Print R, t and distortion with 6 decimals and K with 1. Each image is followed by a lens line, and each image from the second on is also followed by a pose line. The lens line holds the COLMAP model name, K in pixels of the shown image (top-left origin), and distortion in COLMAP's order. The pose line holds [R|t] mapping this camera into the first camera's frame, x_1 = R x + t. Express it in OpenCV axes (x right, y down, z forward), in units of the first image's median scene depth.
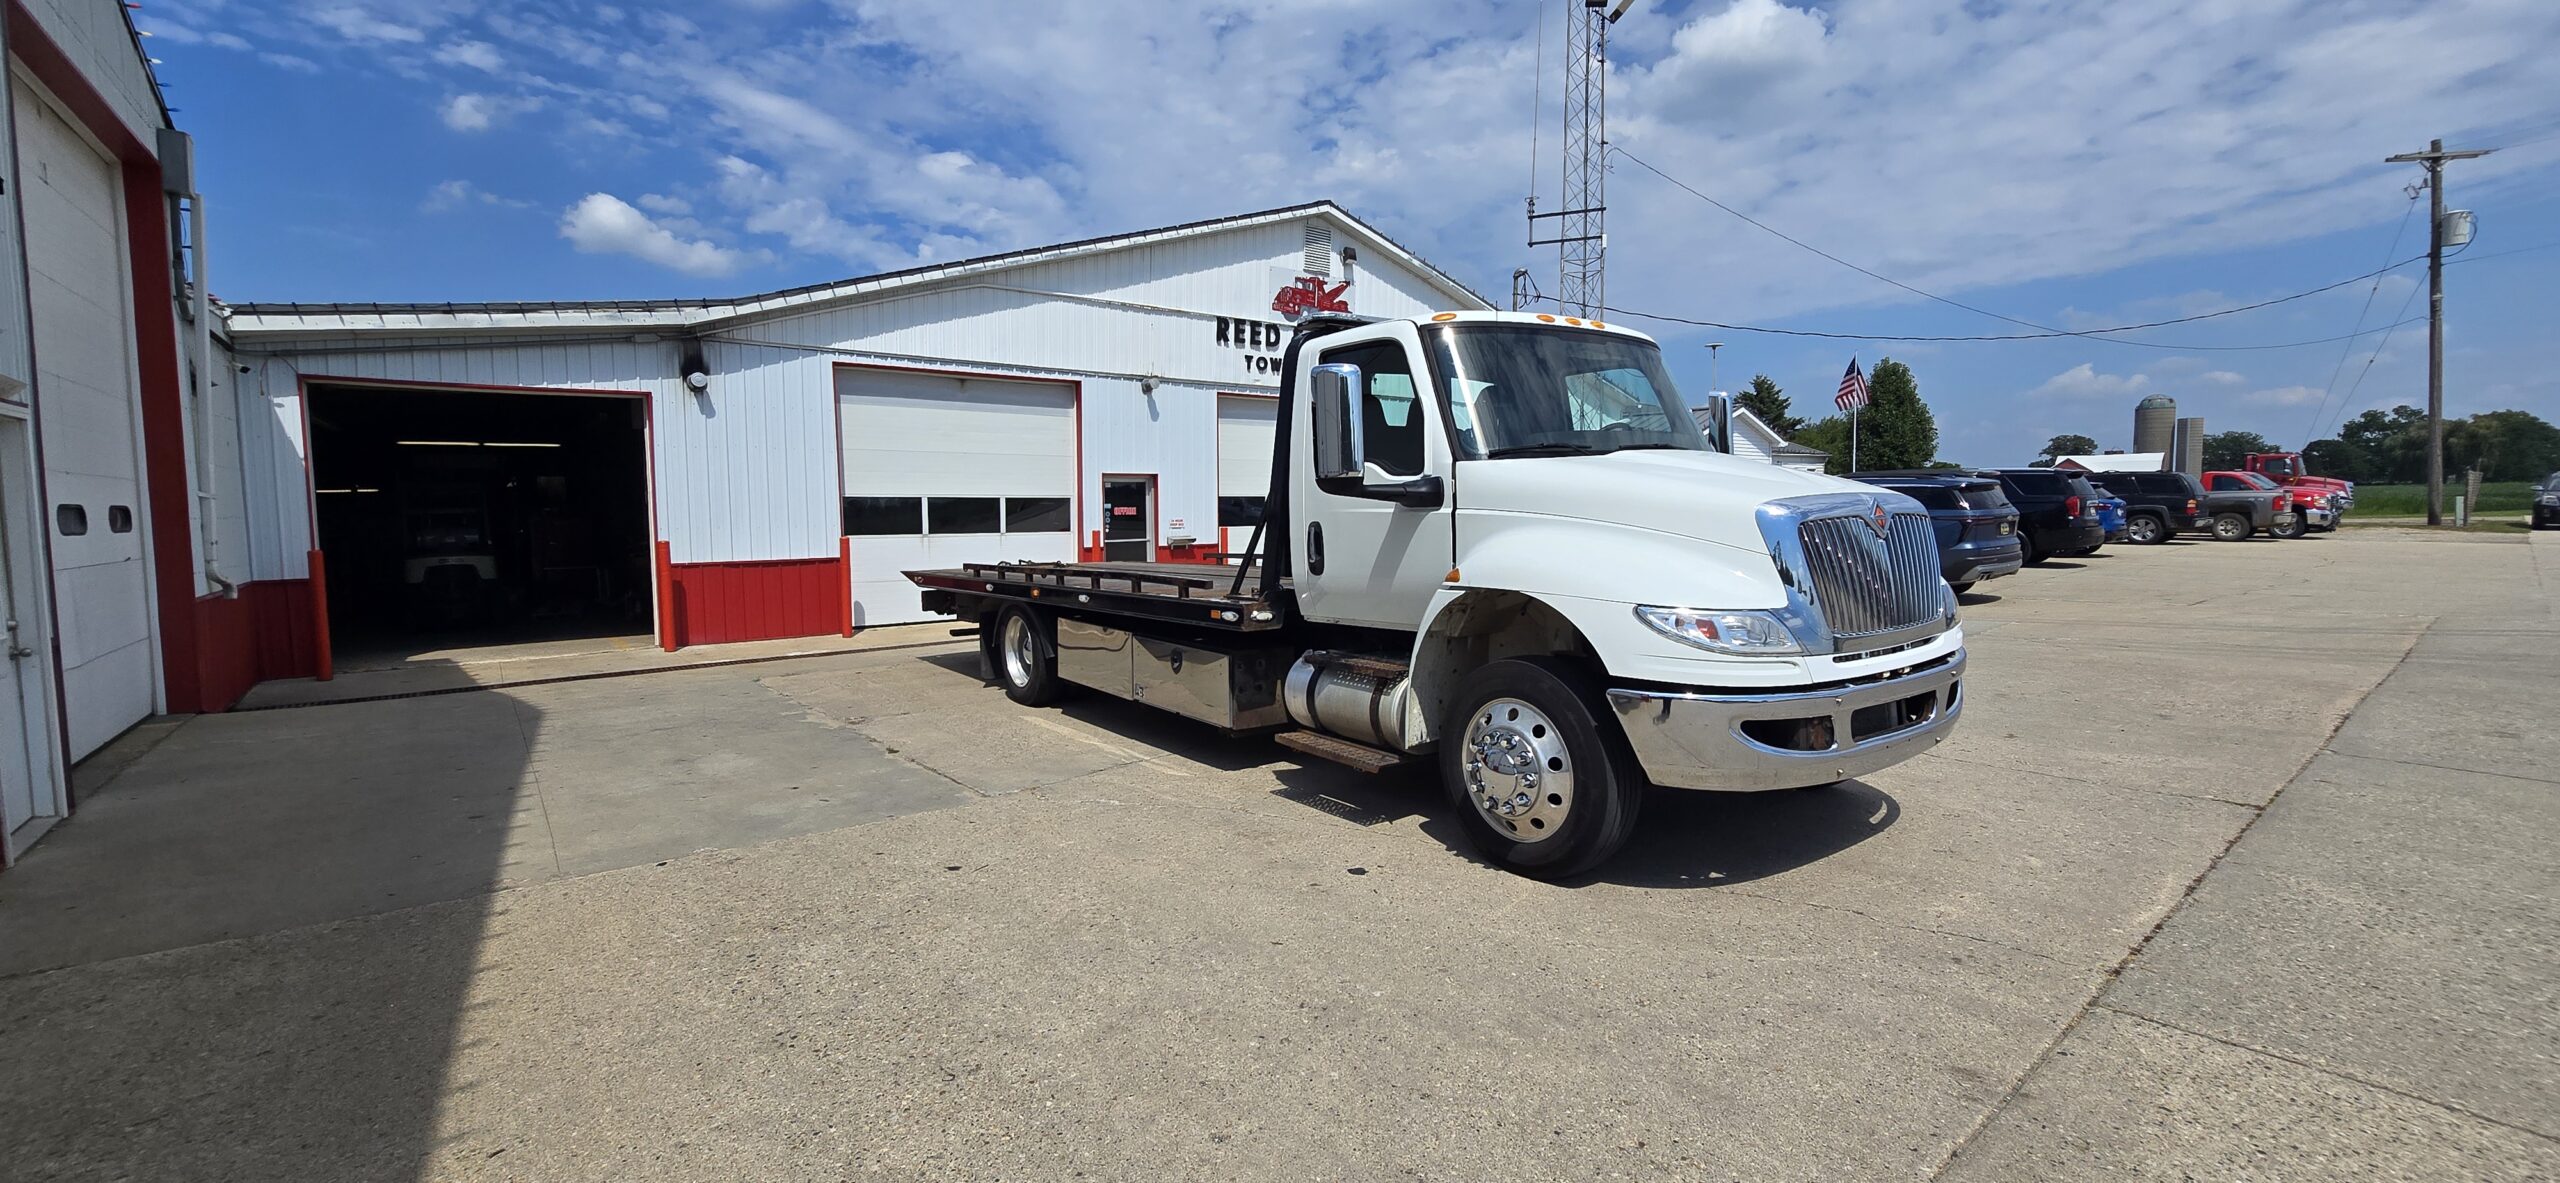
lens RADIAL K [[1043.6, 0, 1291.1], [0, 1043.6, 609.2], [0, 0, 1]] dist [-0.003624, 0.000550]
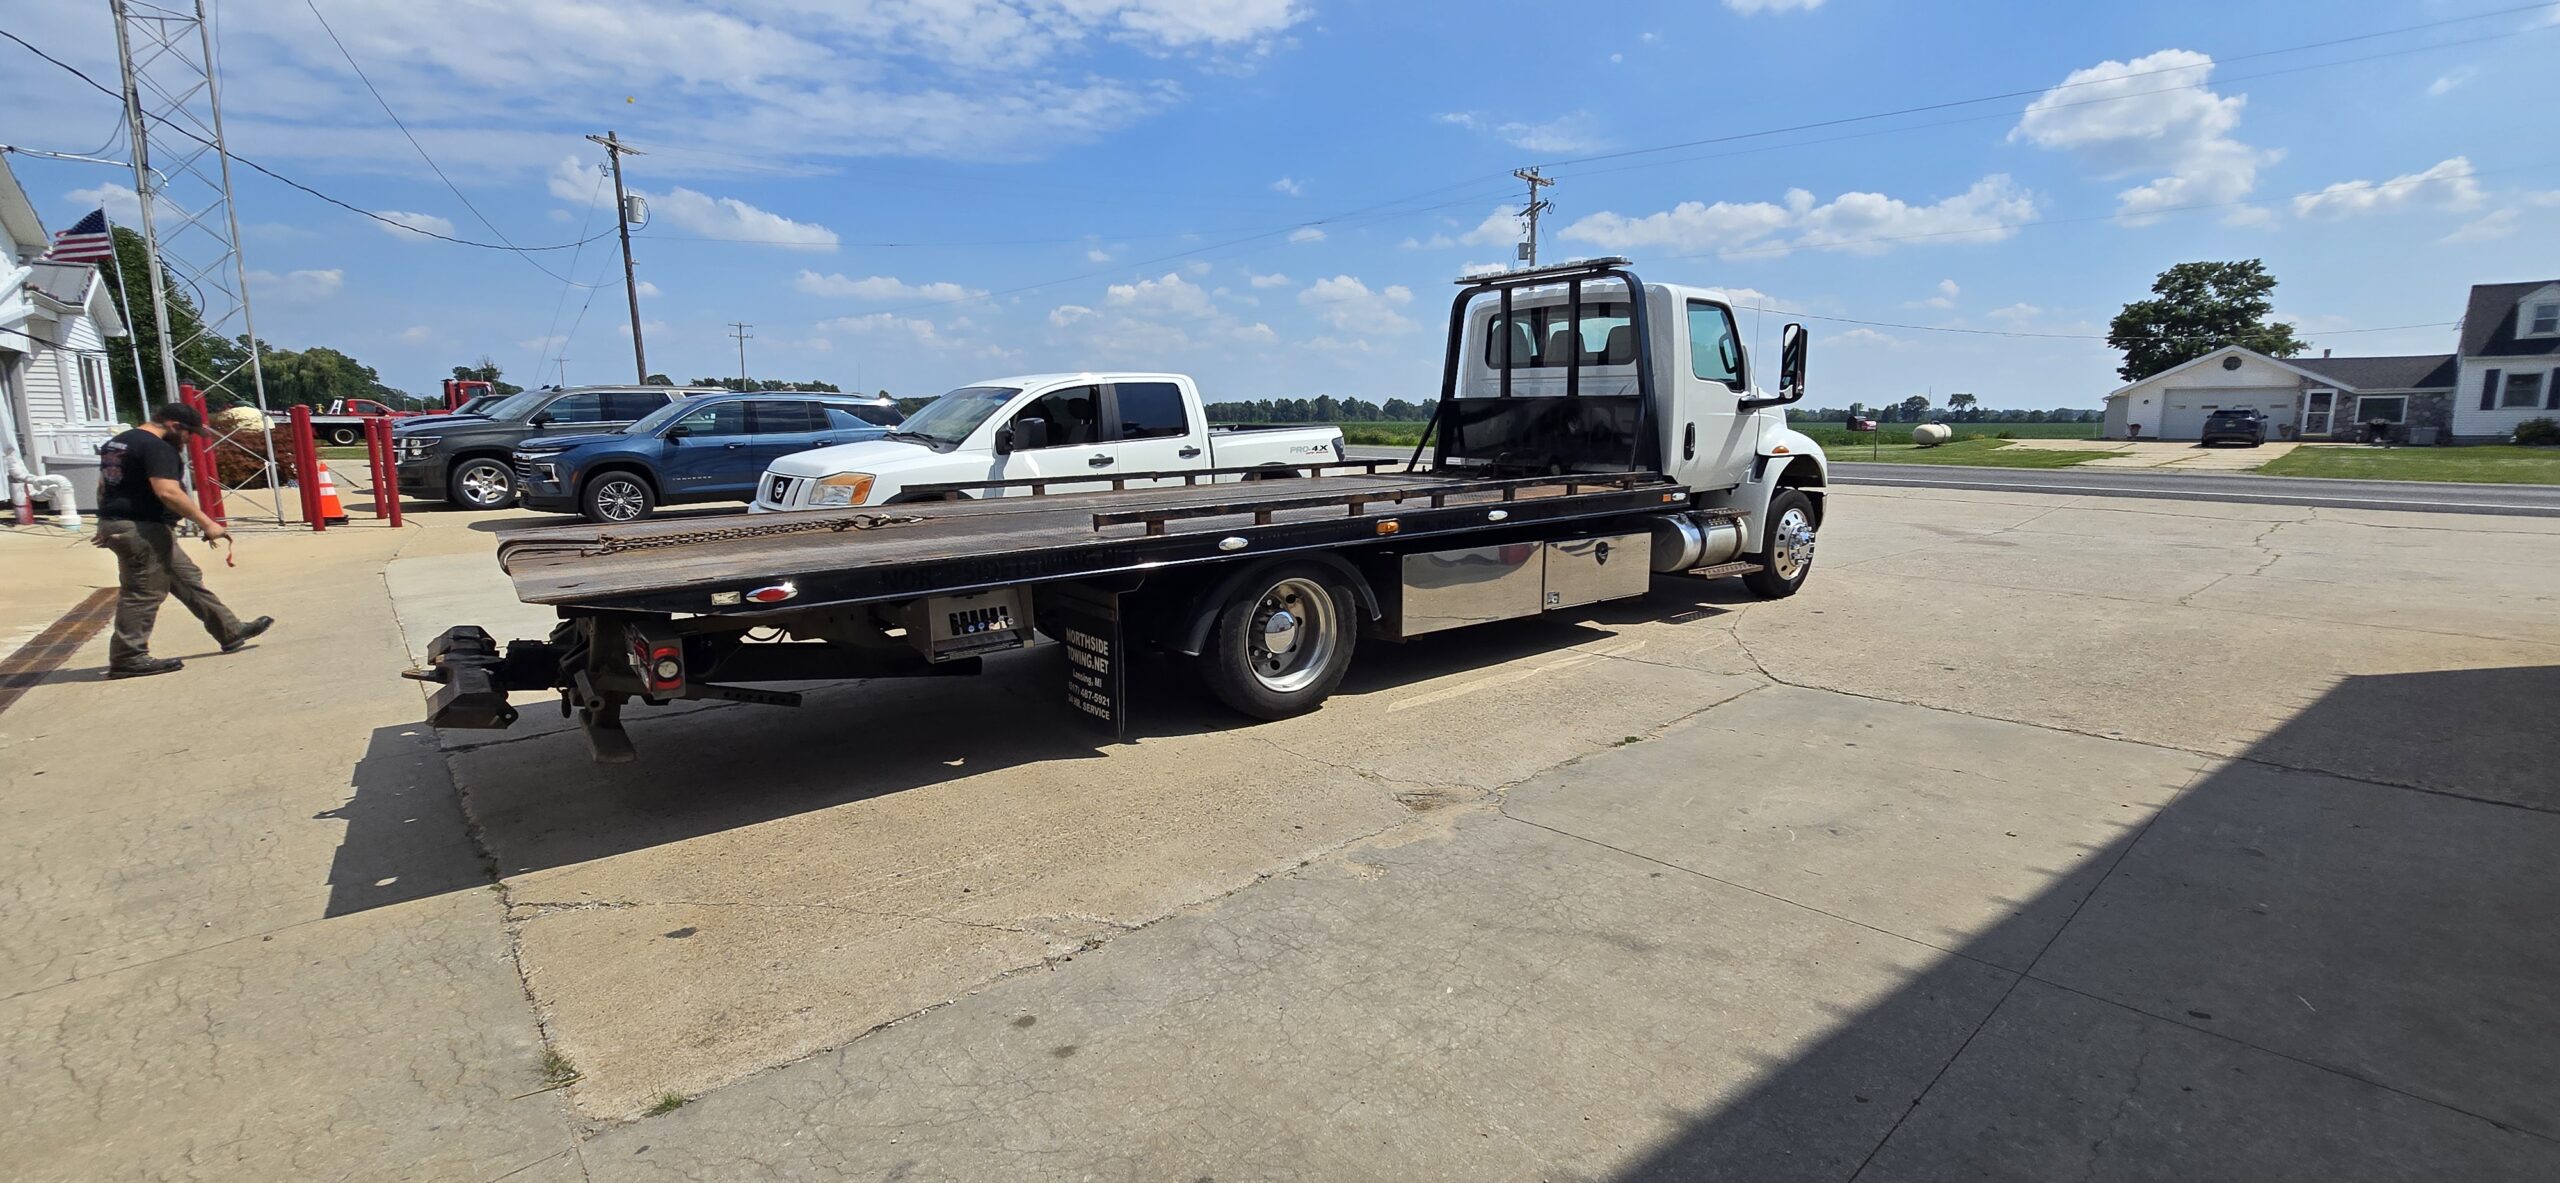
lens RADIAL K [[1043.6, 0, 1280.5], [0, 1043.6, 576.1], [0, 0, 1]] dist [-0.003624, 0.000550]
pose [[-0.044408, -0.135196, 0.989823, -0.511329], [0.097557, 0.985478, 0.138979, -0.047580], [-0.994239, 0.102736, -0.030574, 0.598161]]
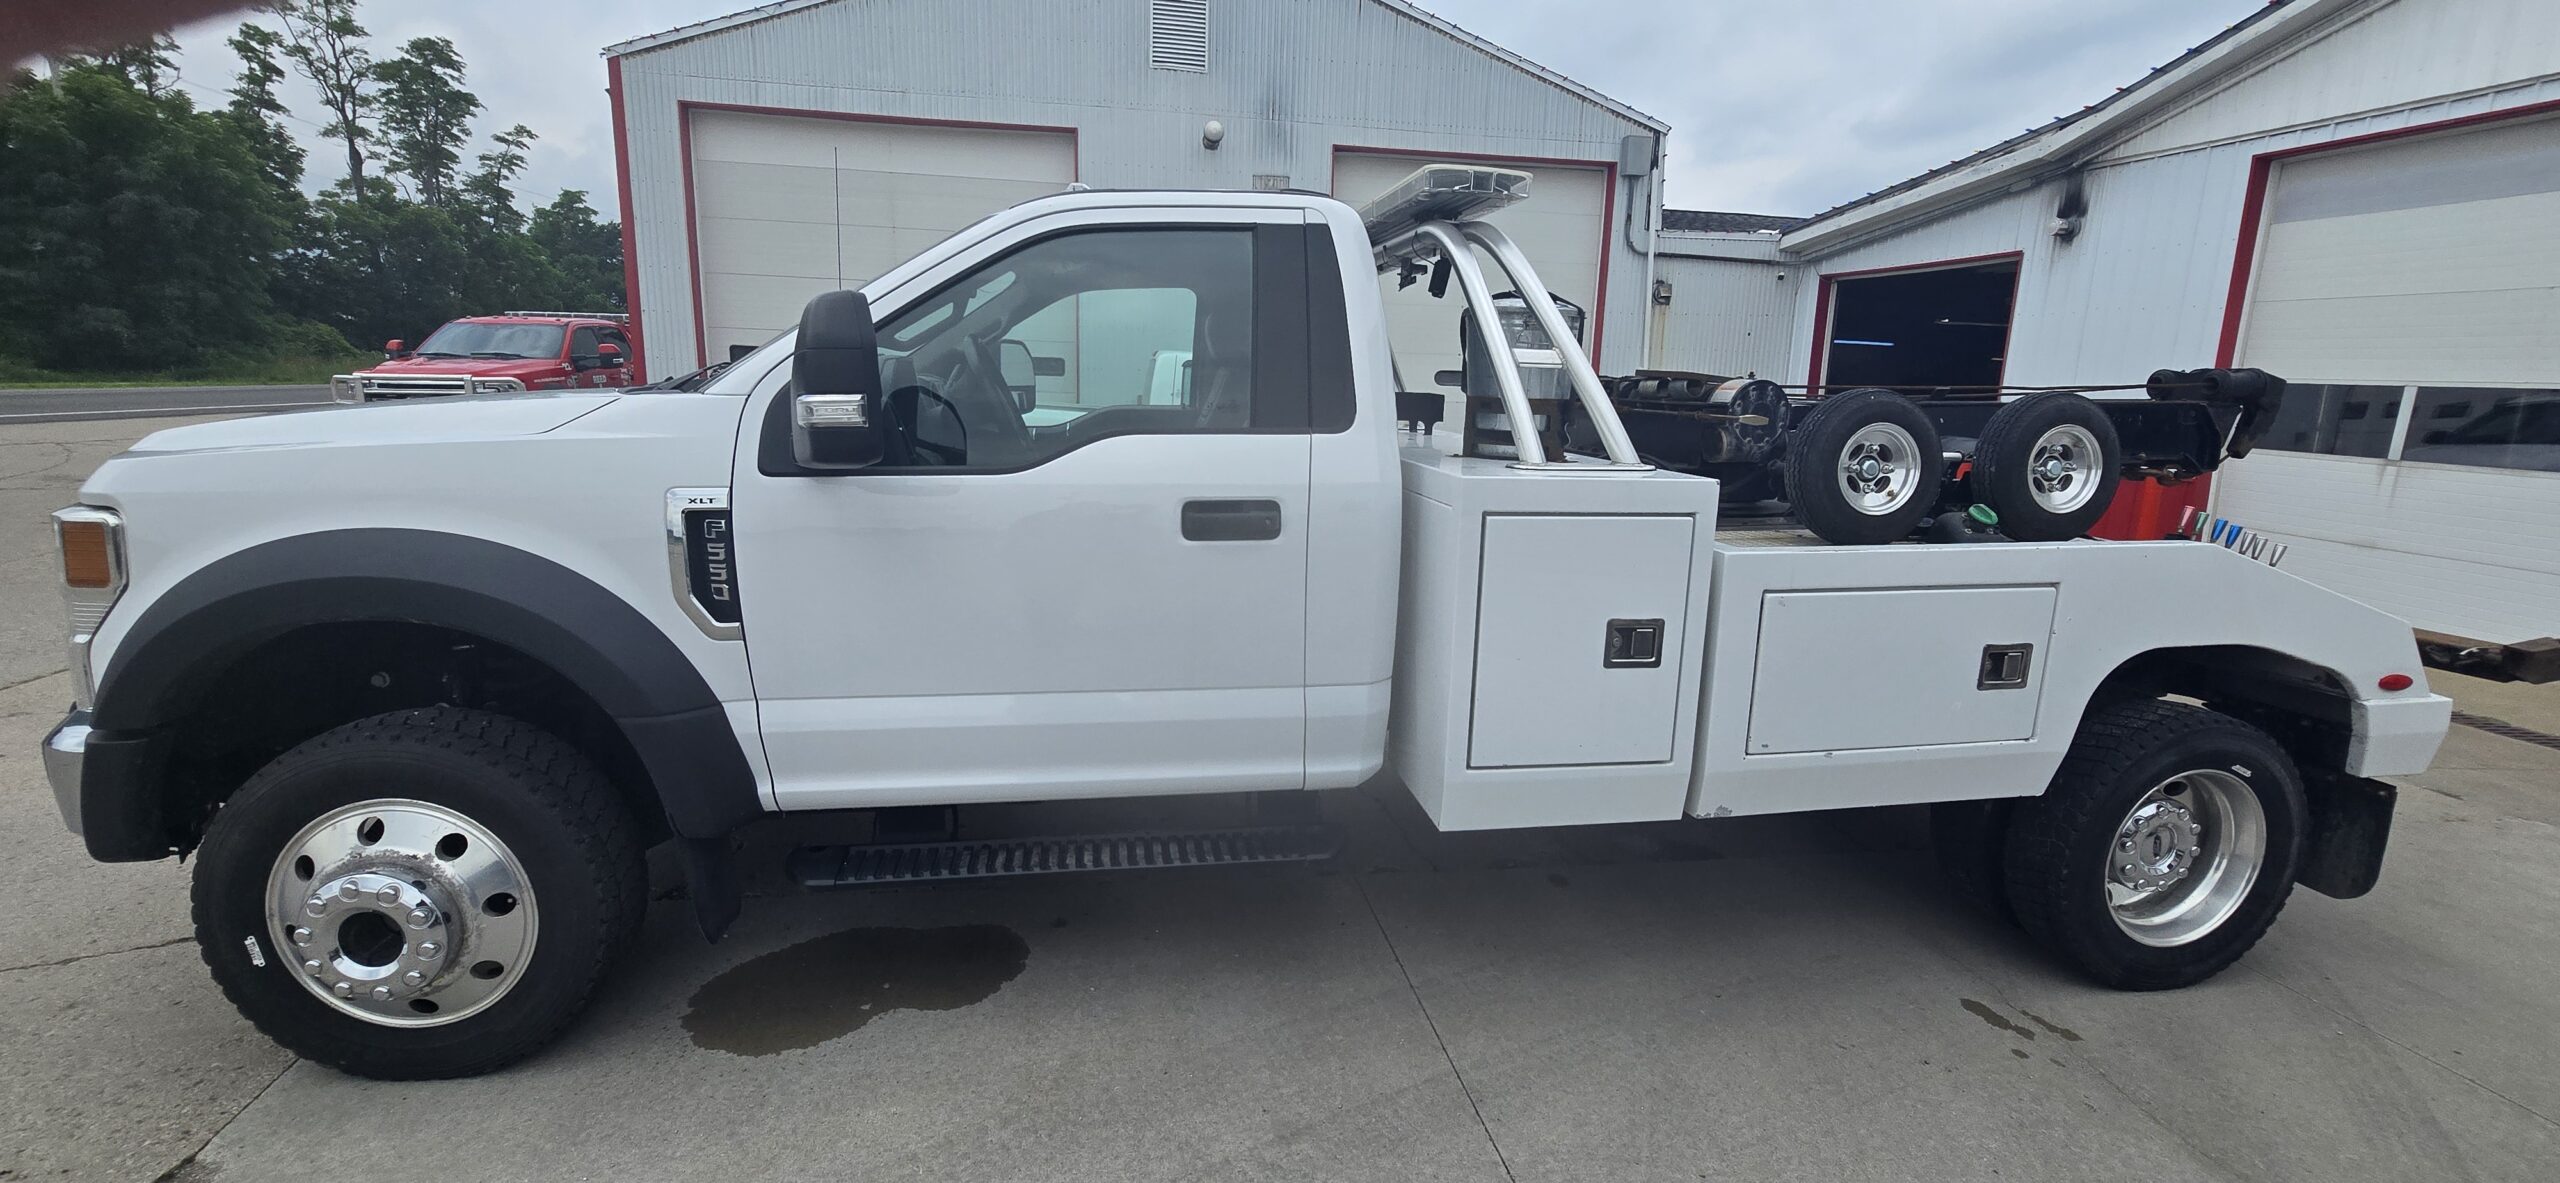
lens RADIAL K [[1043.6, 0, 1295.0], [0, 1043.6, 581.5], [0, 0, 1]] dist [-0.003624, 0.000550]
pose [[-0.487416, 0.169029, -0.856653, 0.361348], [-0.112050, 0.960865, 0.253345, -0.083855], [0.865951, 0.219472, -0.449401, 0.780731]]
